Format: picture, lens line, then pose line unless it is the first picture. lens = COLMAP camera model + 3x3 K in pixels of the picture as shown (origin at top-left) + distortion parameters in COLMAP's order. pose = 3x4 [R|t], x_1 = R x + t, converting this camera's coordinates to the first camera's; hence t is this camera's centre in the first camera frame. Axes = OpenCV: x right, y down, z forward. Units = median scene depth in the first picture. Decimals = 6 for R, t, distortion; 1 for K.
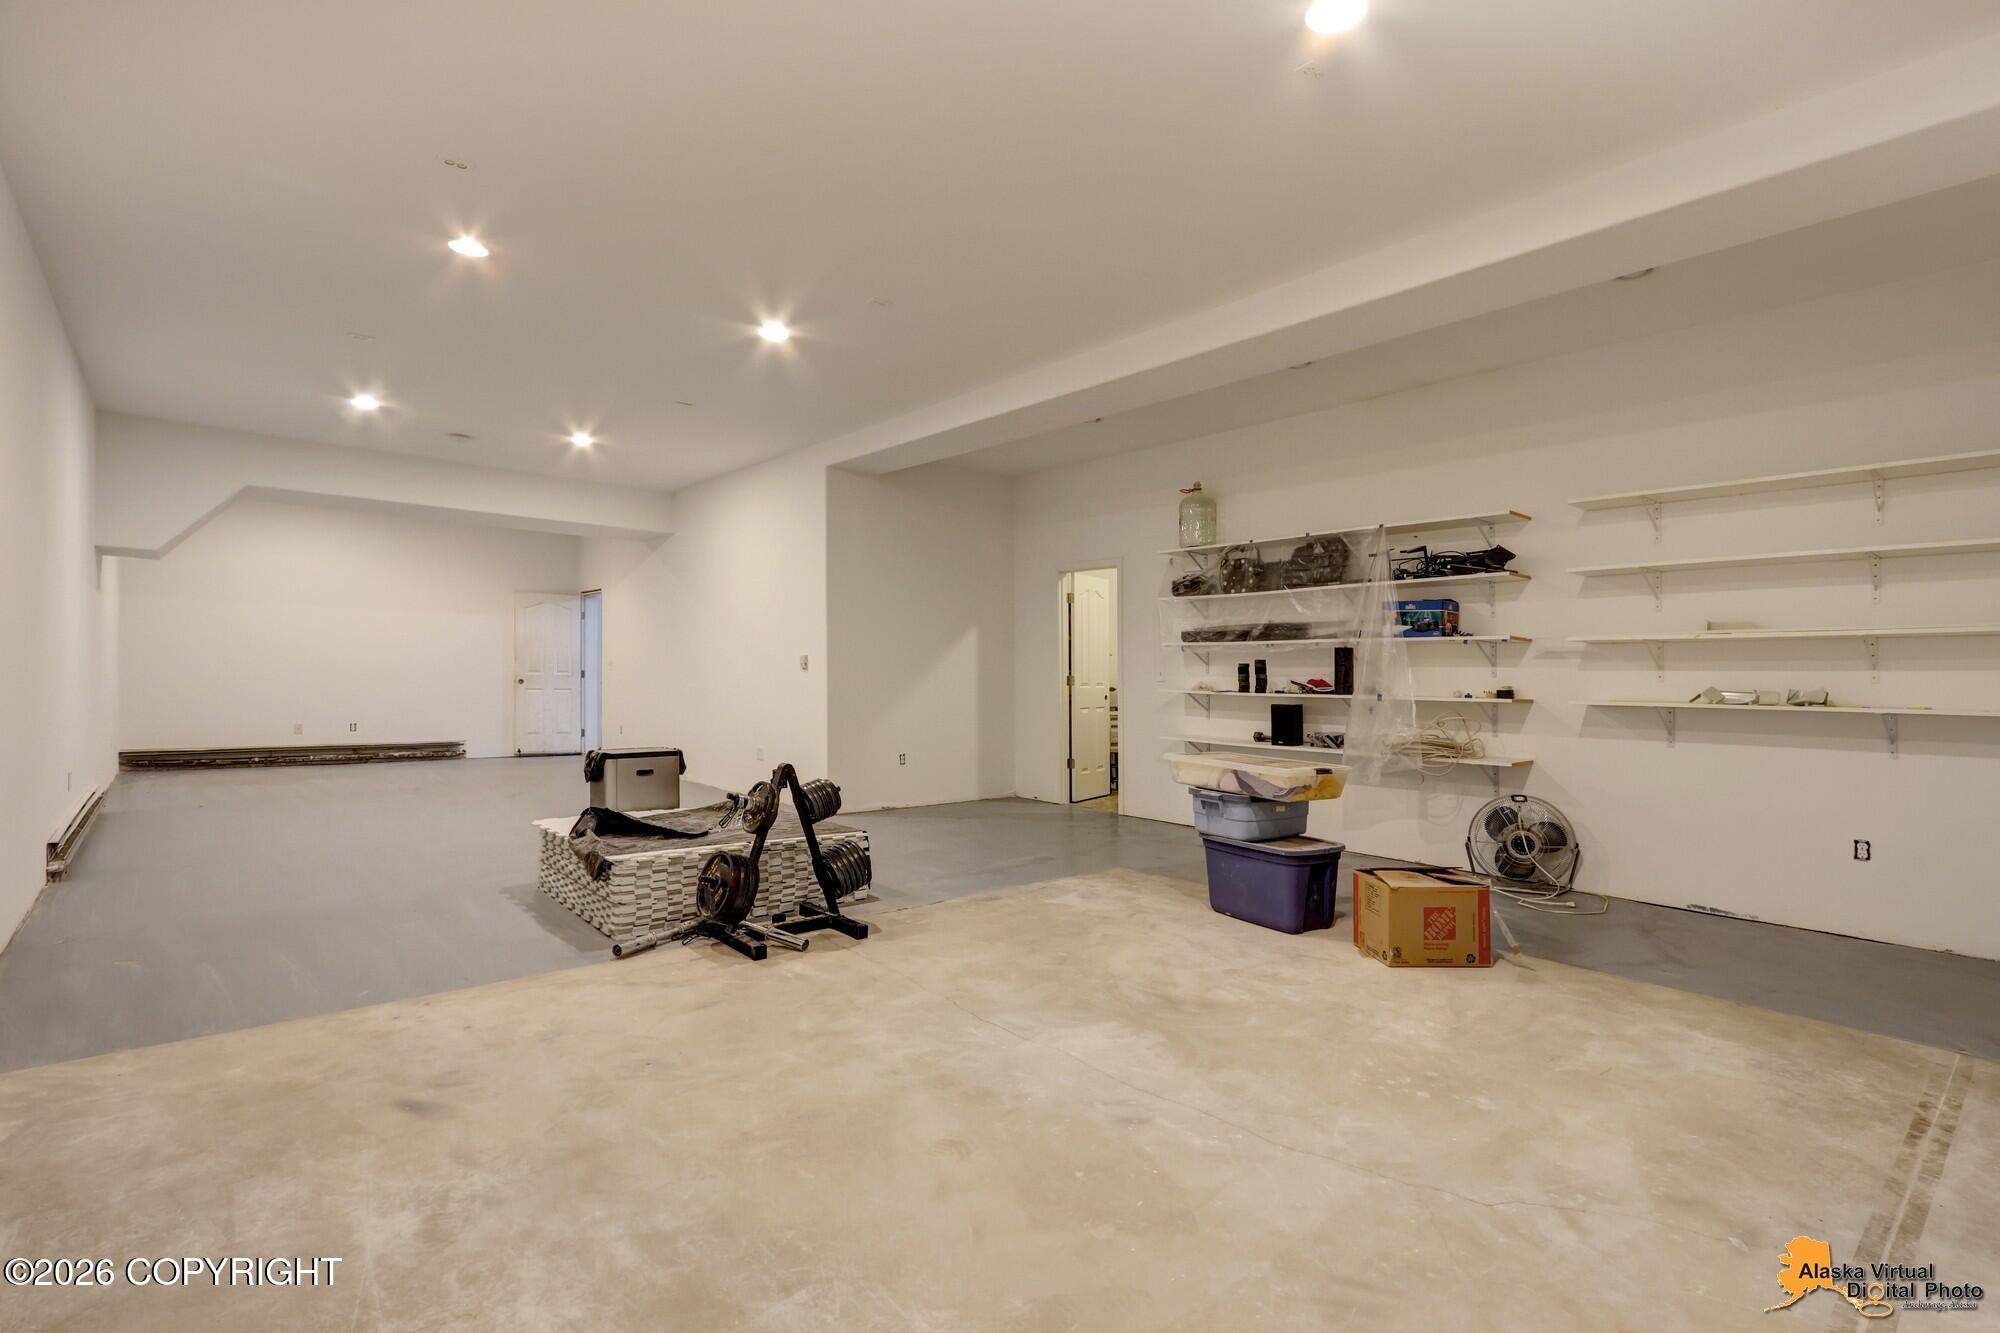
lens RADIAL K [[948.8, 0, 1007.1], [0, 948.8, 658.7], [0, 0, 1]] dist [0.005887, -0.000220]
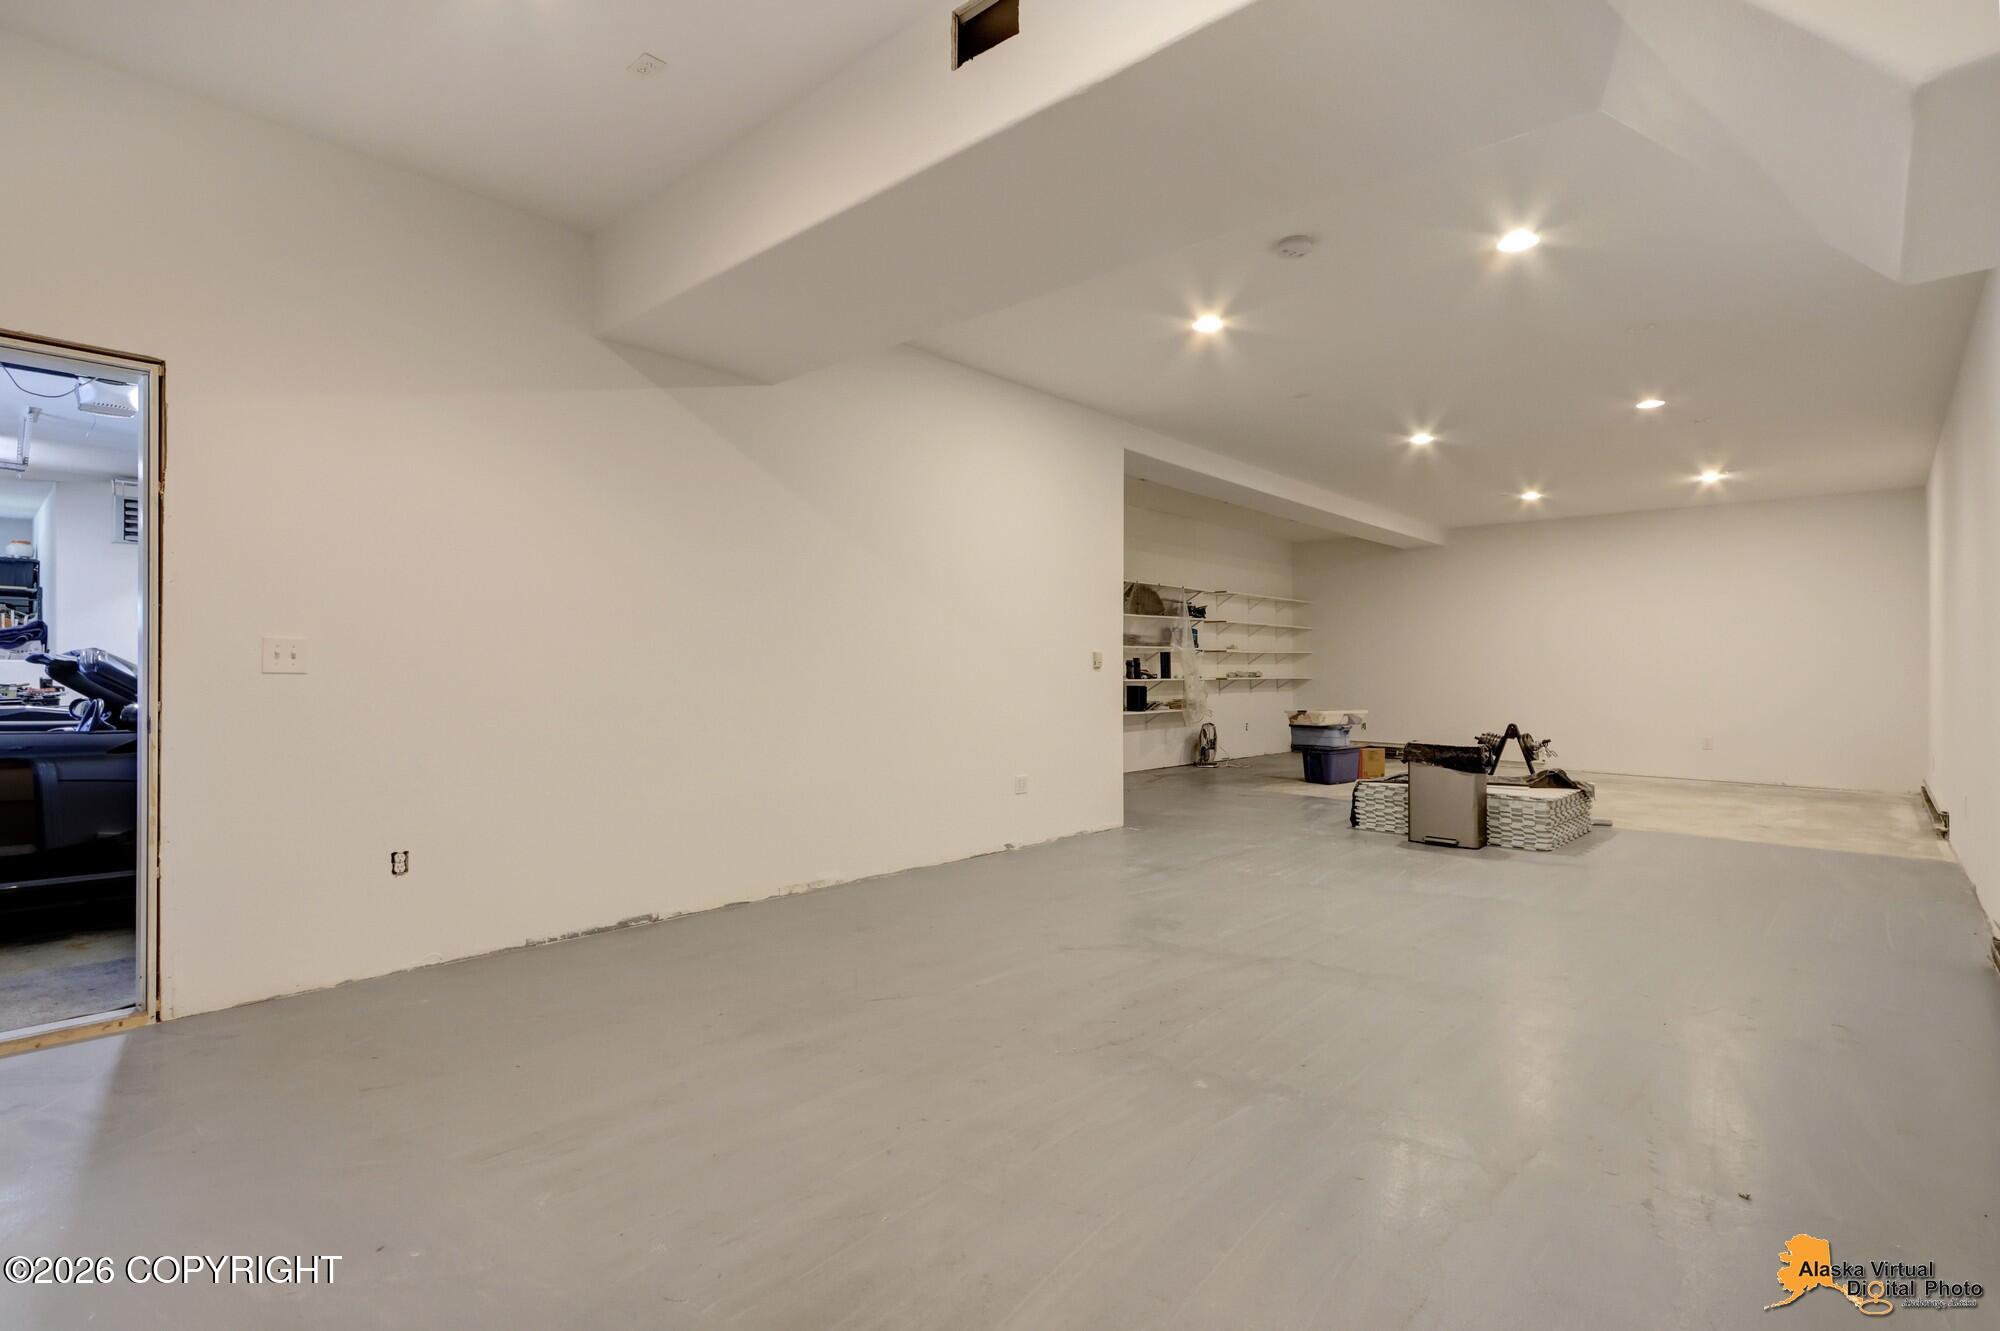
lens RADIAL K [[948.8, 0, 1007.1], [0, 948.8, 657.7], [0, 0, 1]] dist [0.005887, -0.000220]
pose [[-0.101782, 0.008410, 0.994771, -1.585639], [-0.015469, 0.999830, -0.010035, 0.025749], [-0.994686, -0.016409, -0.101635, 1.702325]]
